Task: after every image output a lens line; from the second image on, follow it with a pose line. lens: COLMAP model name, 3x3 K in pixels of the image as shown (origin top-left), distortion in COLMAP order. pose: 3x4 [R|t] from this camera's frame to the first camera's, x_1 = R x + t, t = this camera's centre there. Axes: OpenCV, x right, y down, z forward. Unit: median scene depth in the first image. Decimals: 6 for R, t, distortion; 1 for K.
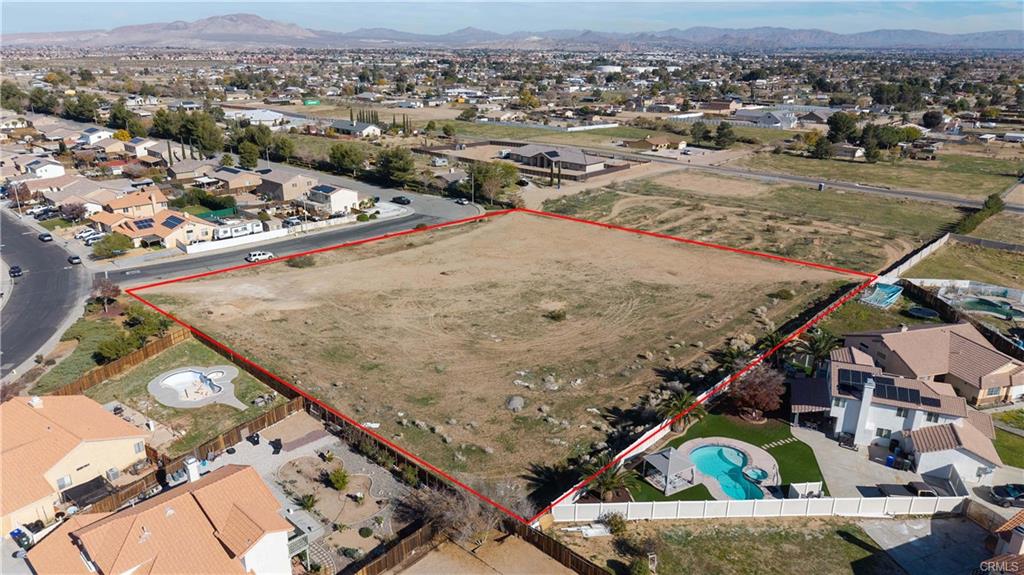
lens RADIAL K [[682.9, 0, 512.0], [0, 682.9, 287.5], [0, 0, 1]] dist [0.056853, -0.067842]
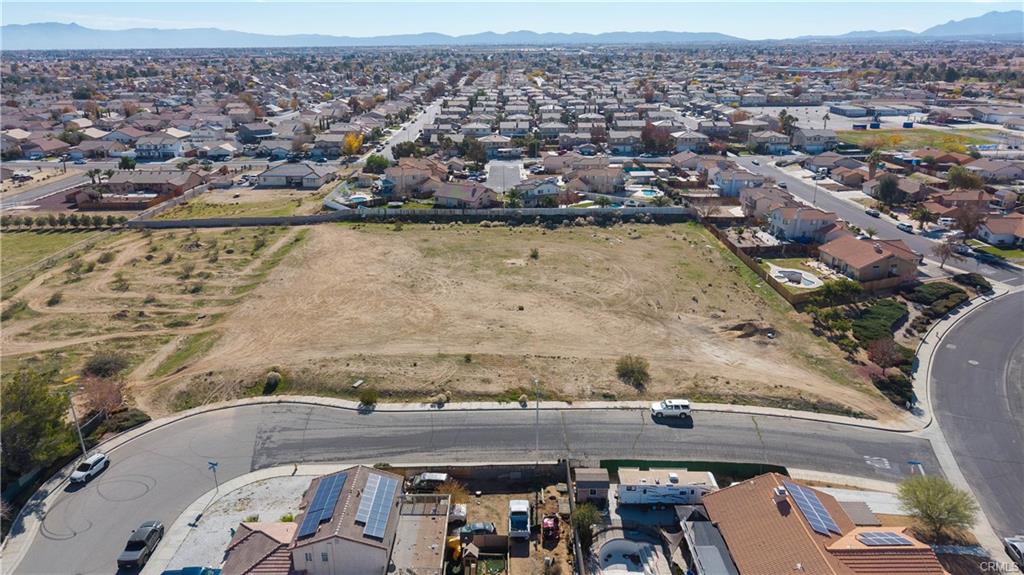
lens RADIAL K [[682.9, 0, 512.0], [0, 682.9, 287.5], [0, 0, 1]] dist [0.056853, -0.067842]
pose [[-0.686820, -0.245410, 0.684144, -0.784709], [0.239559, 0.812244, 0.531856, -0.588416], [-0.686215, 0.529182, -0.499075, 1.597823]]
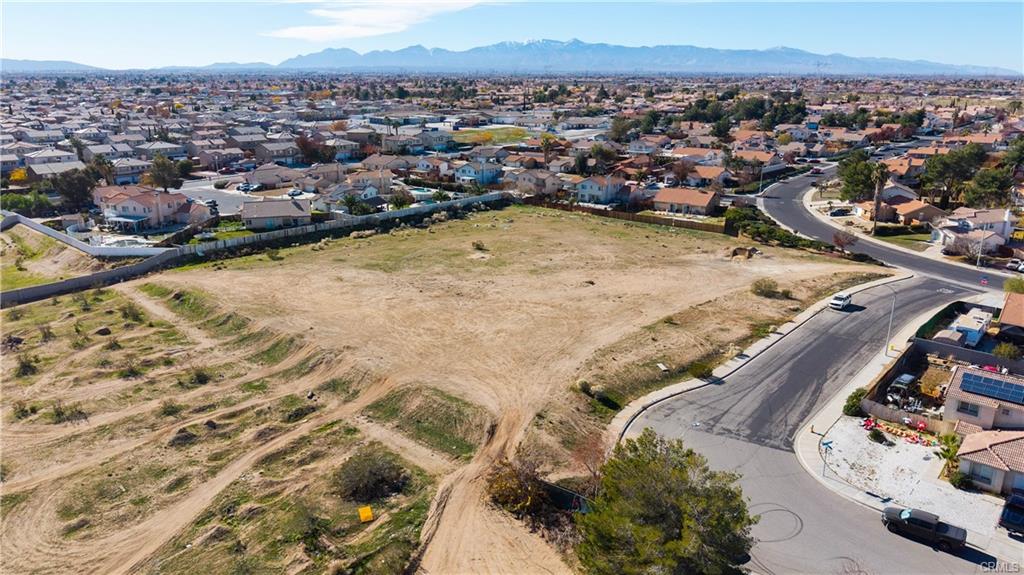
lens RADIAL K [[682.9, 0, 512.0], [0, 682.9, 287.5], [0, 0, 1]] dist [0.056853, -0.067842]
pose [[-0.999870, -0.001558, -0.016079, 0.021100], [-0.010810, 0.804169, 0.594303, -0.608186], [0.012004, 0.594399, -0.804081, 1.905176]]
